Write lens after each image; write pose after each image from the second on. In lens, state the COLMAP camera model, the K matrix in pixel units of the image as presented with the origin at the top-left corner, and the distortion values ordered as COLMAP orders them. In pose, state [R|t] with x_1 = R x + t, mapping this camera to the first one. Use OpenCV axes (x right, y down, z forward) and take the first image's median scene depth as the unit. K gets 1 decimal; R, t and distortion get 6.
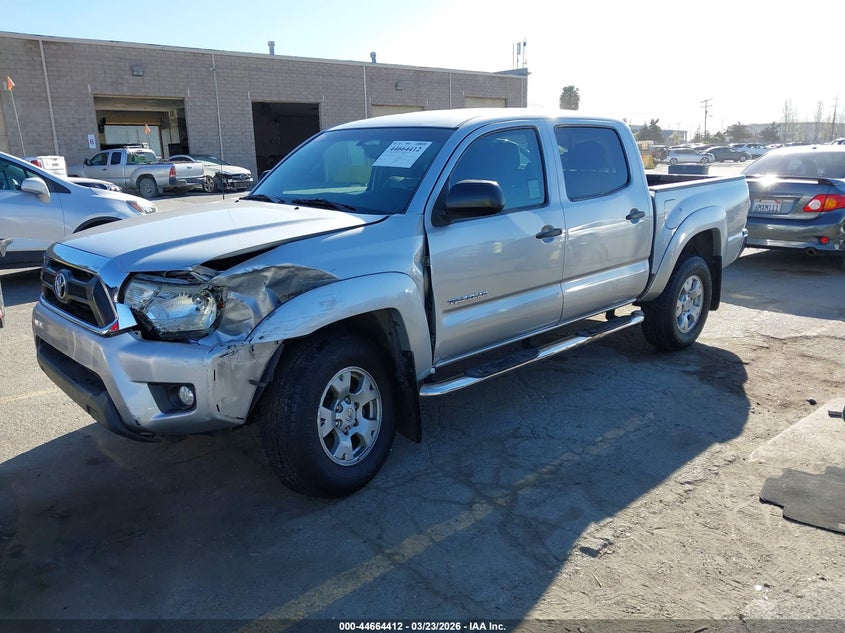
lens RADIAL K [[685.4, 0, 417.0], [0, 685.4, 310.7], [0, 0, 1]] dist [-0.016225, -0.020487]
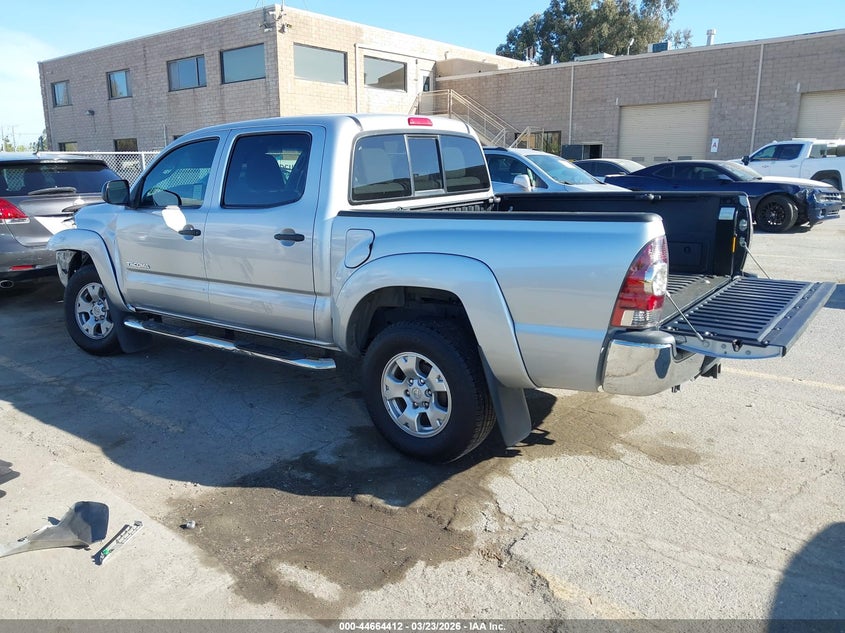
lens RADIAL K [[685.4, 0, 416.4], [0, 685.4, 318.1], [0, 0, 1]] dist [-0.016225, -0.020487]
pose [[0.162824, 0.249903, -0.954483, 1.375647], [-0.211831, 0.953688, 0.213559, -0.300742], [0.963647, 0.167416, 0.208220, 1.163176]]
